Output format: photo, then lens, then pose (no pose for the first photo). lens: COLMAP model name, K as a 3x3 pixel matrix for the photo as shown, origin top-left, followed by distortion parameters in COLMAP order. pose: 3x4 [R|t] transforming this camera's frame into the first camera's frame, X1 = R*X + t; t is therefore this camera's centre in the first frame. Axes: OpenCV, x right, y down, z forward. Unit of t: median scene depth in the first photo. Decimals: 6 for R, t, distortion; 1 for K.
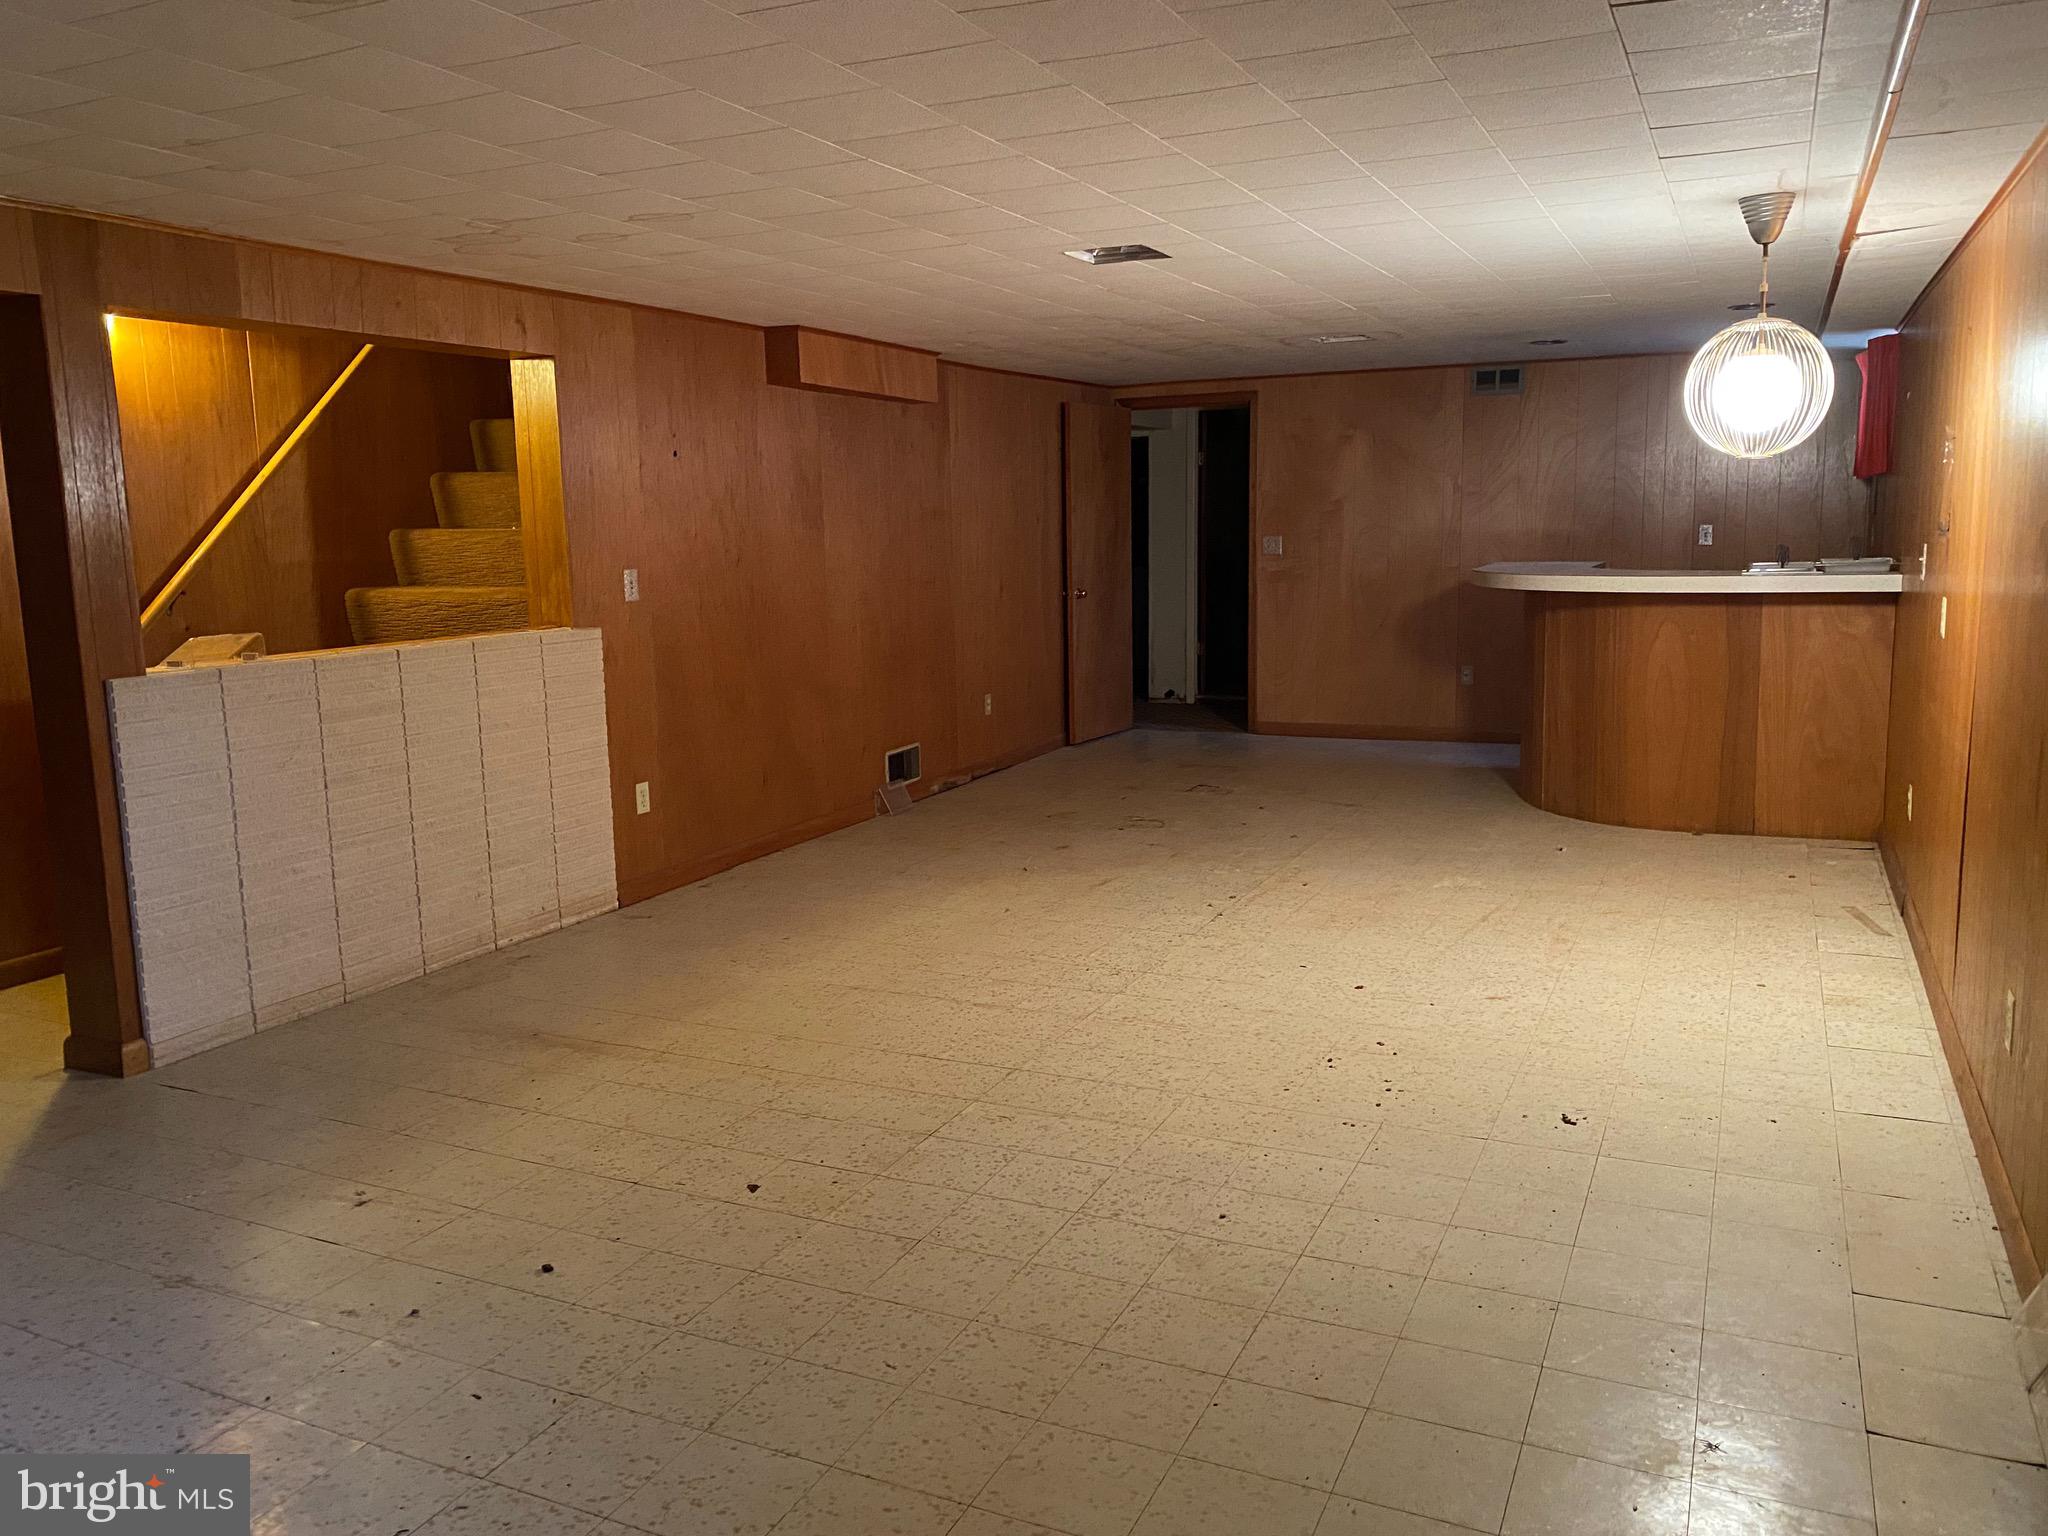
lens RADIAL K [[1553.5, 0, 1009.8], [0, 1553.5, 753.6], [0, 0, 1]] dist [0.046967, -0.027506]
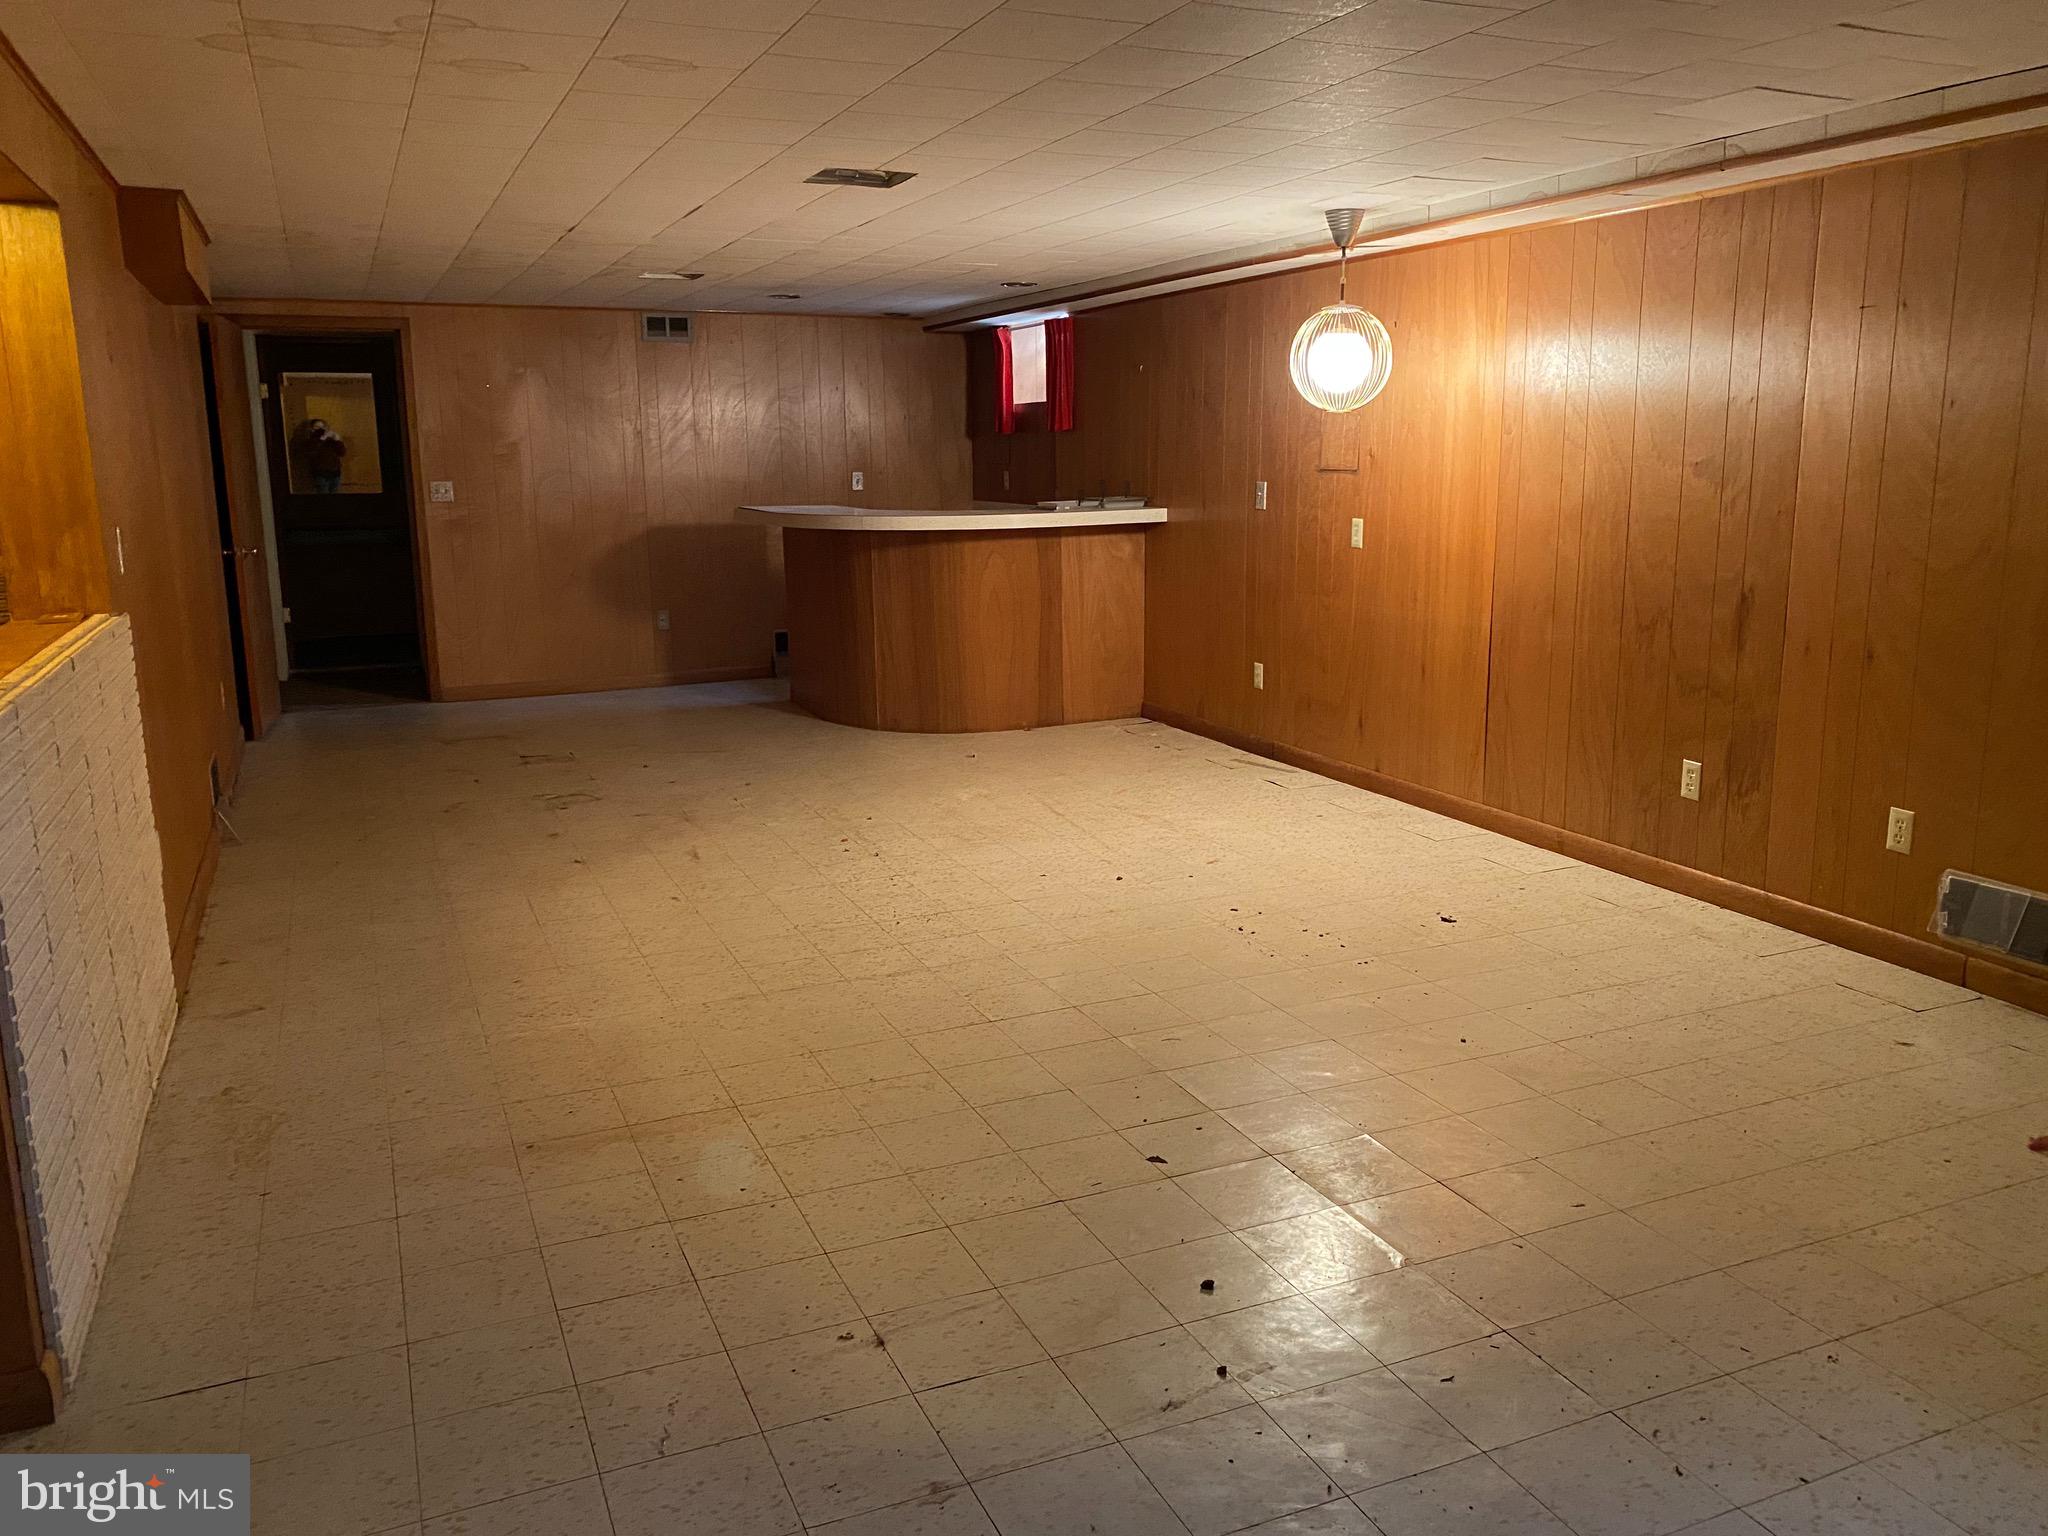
lens RADIAL K [[1553.5, 0, 1014.2], [0, 1553.5, 771.9], [0, 0, 1]] dist [0.046967, -0.027506]
pose [[0.654806, -0.141936, 0.742350, -0.469639], [0.112043, 0.989585, 0.090376, -0.026644], [-0.747446, 0.023997, 0.663889, 0.227036]]
